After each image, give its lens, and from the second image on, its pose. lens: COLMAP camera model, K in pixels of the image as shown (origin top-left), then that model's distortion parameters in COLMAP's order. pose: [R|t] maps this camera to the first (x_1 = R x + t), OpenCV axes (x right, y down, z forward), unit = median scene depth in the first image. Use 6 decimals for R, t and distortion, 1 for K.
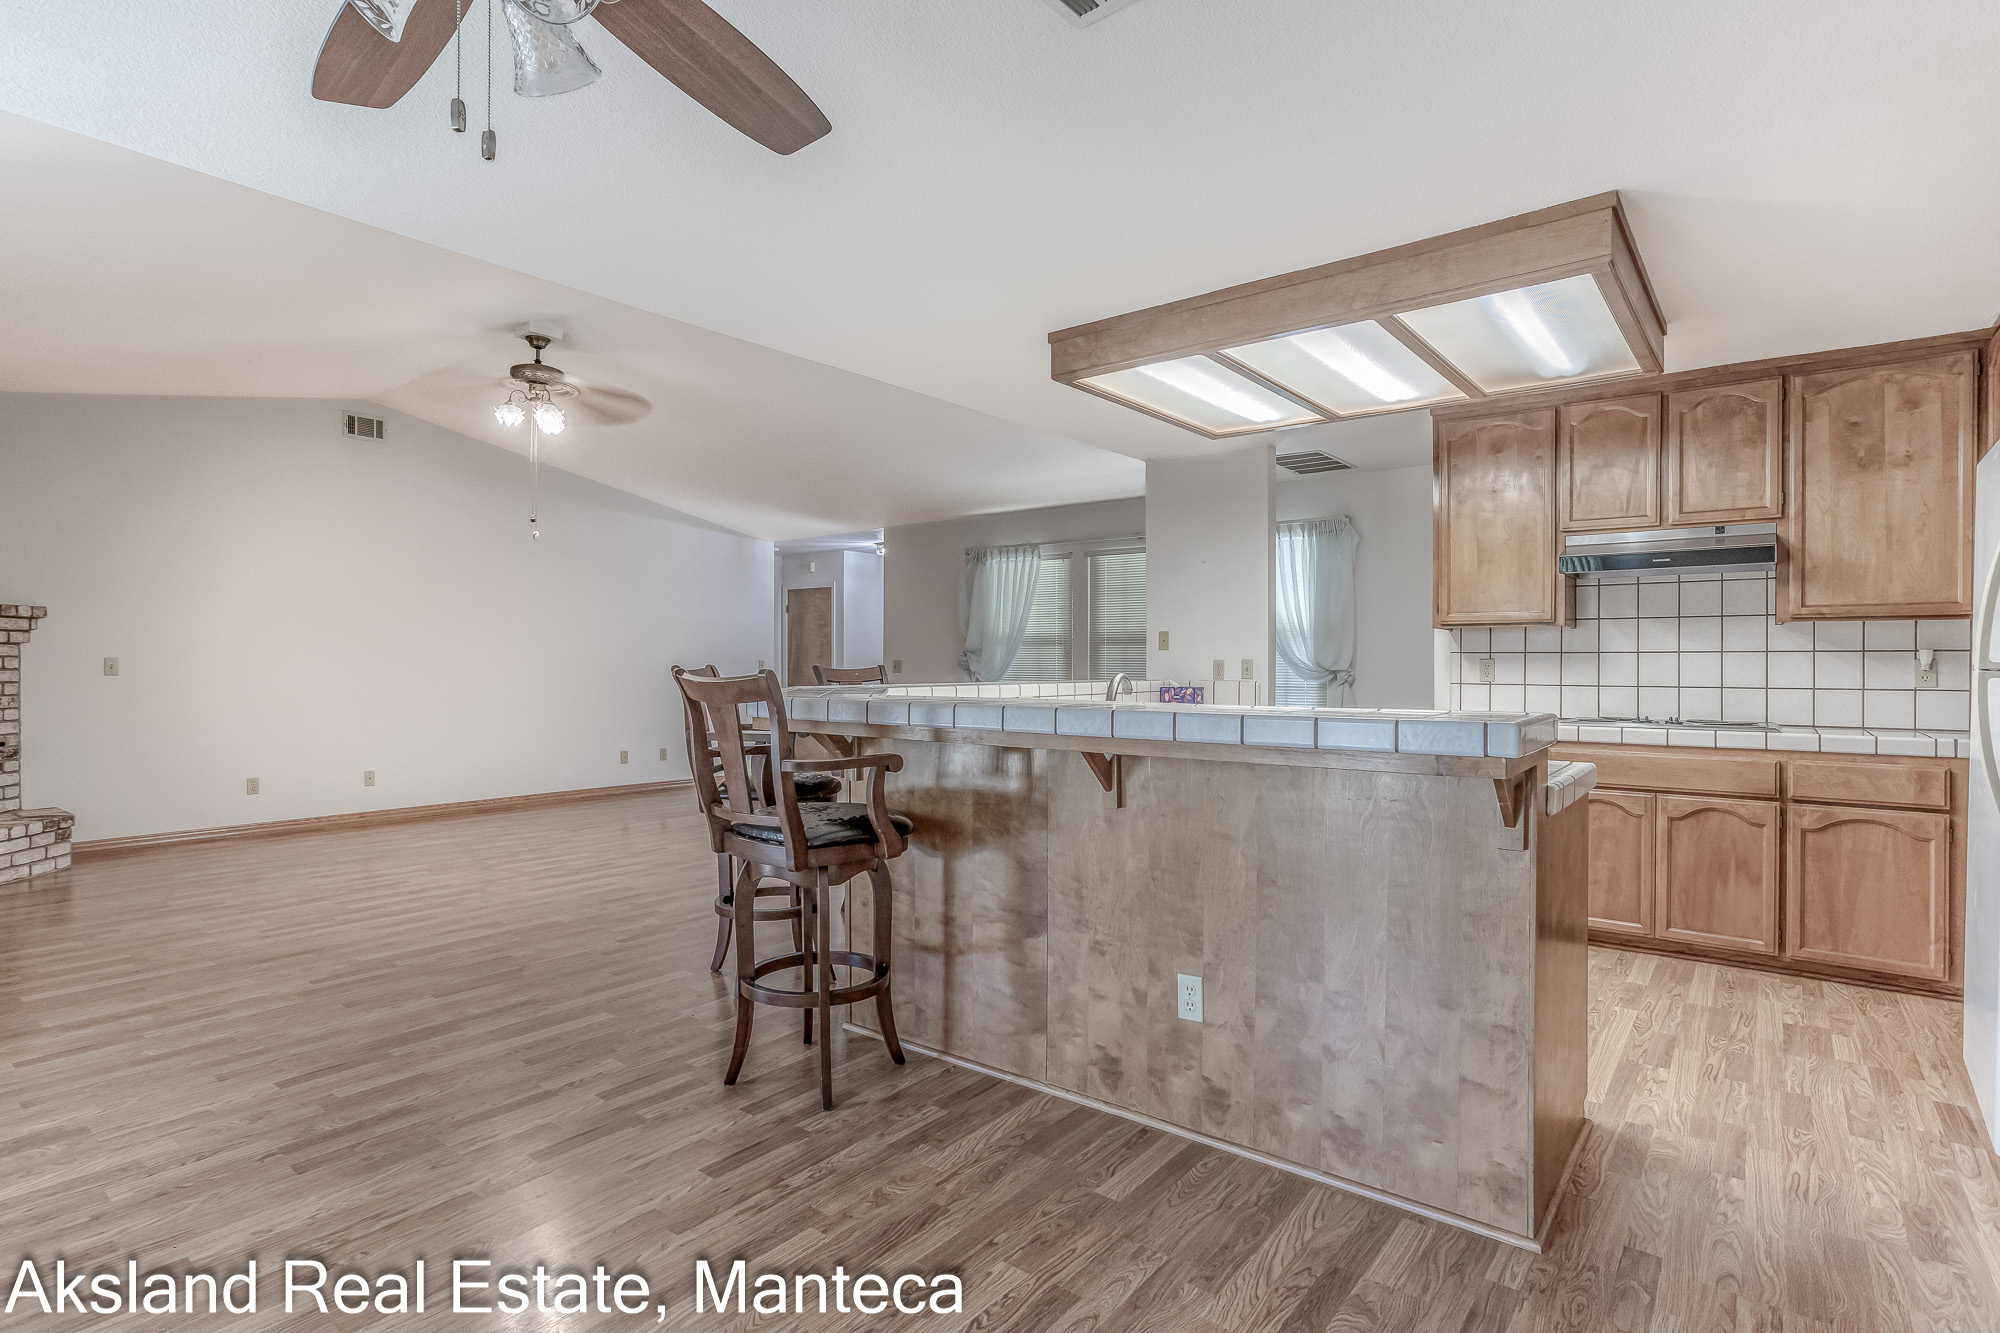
lens RADIAL K [[996.5, 0, 1010.0], [0, 996.5, 666.8], [0, 0, 1]] dist [-0.007393, 0.001120]
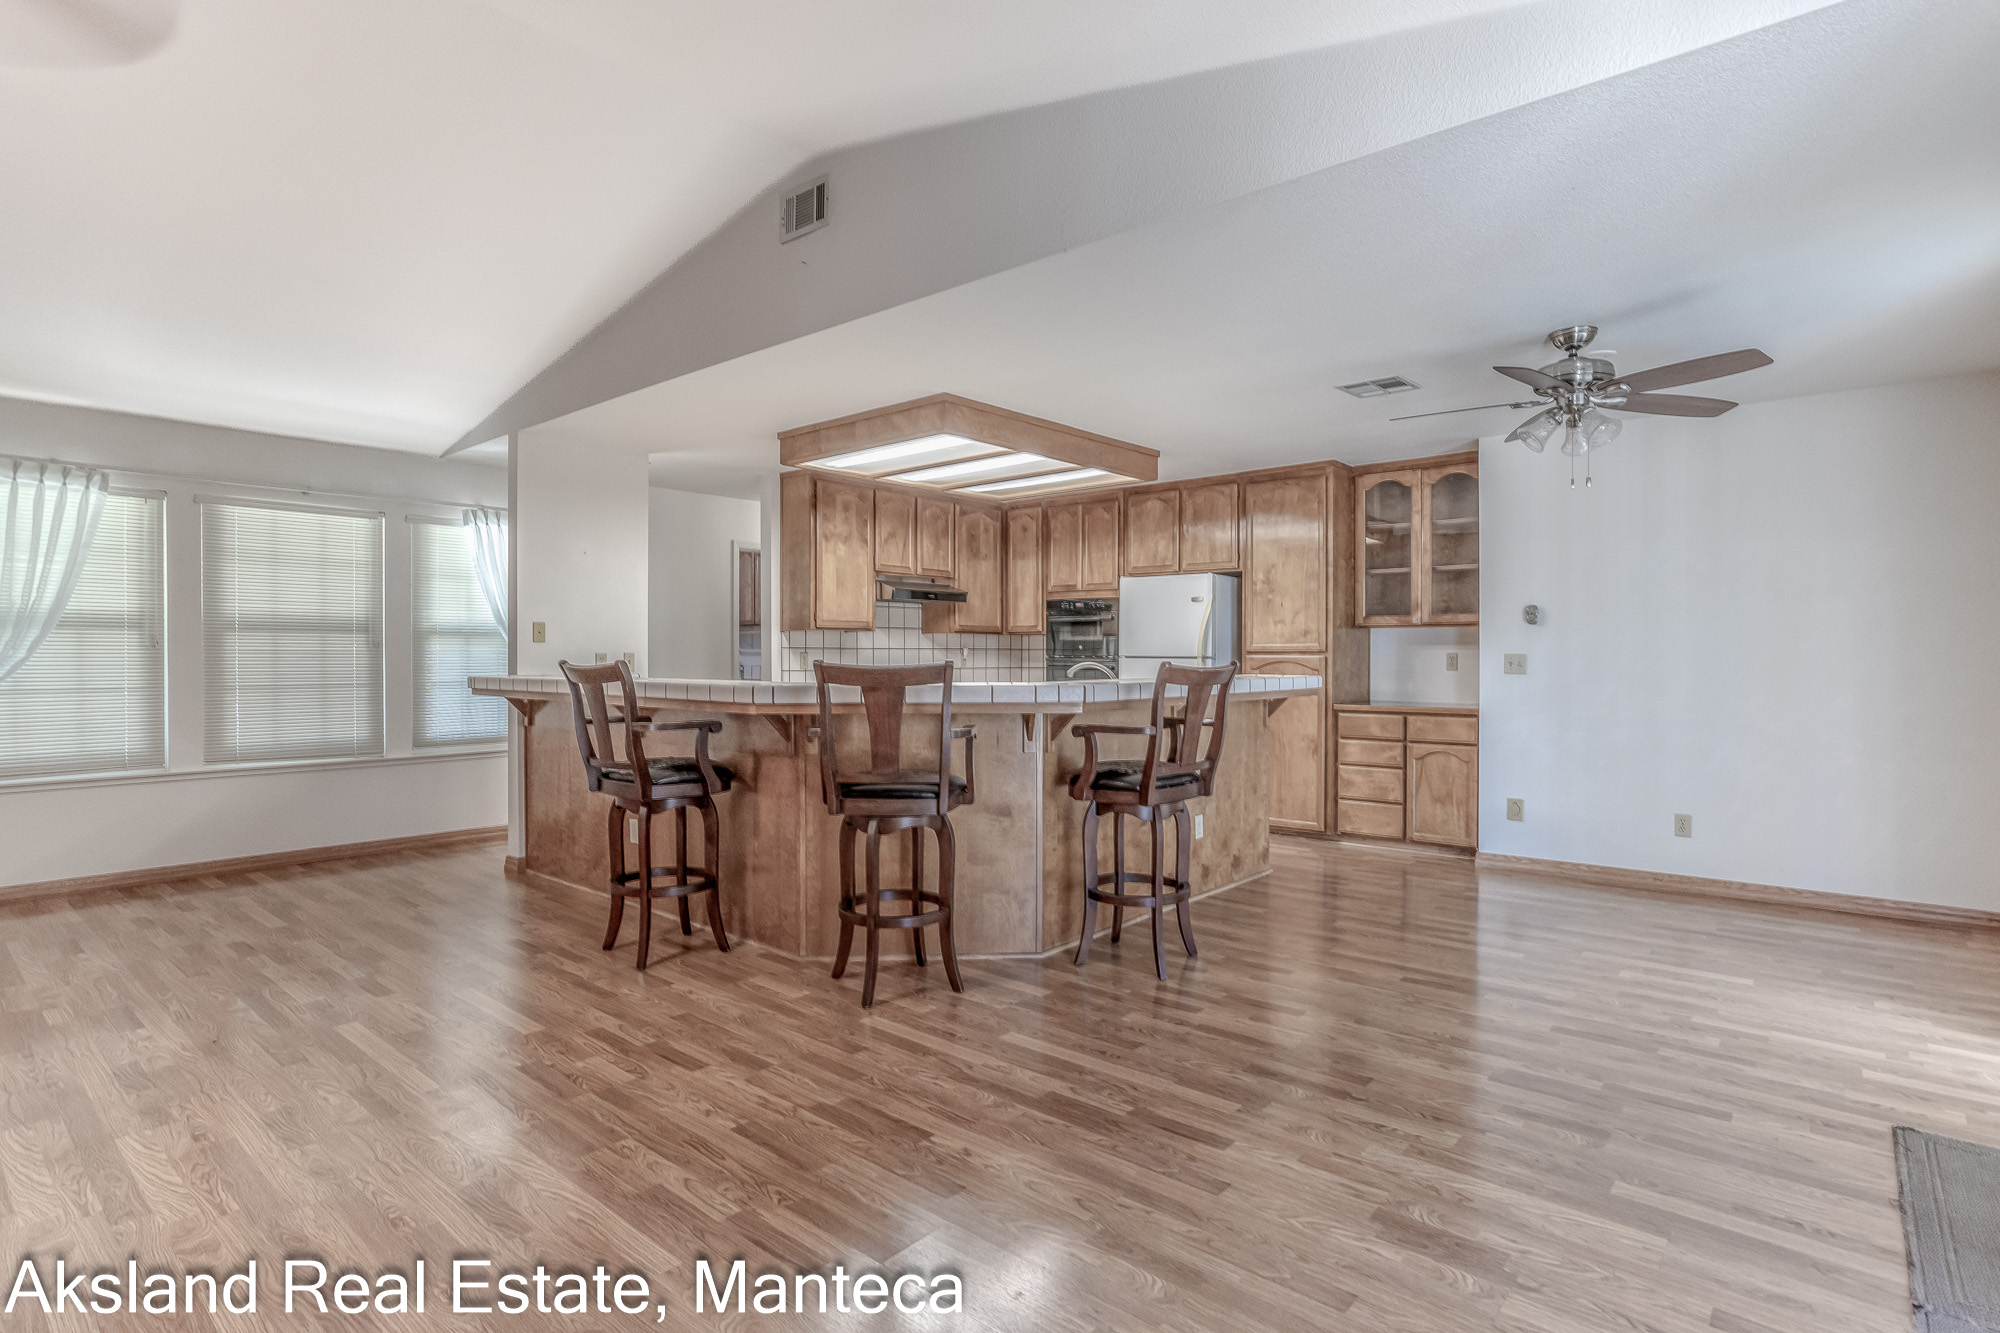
lens RADIAL K [[996.5, 0, 1007.8], [0, 996.5, 660.0], [0, 0, 1]] dist [-0.007393, 0.001120]
pose [[0.048494, -0.013522, 0.998732, -1.235205], [0.004284, 0.999902, 0.013330, -0.018682], [-0.998814, 0.003632, 0.048547, 0.873110]]
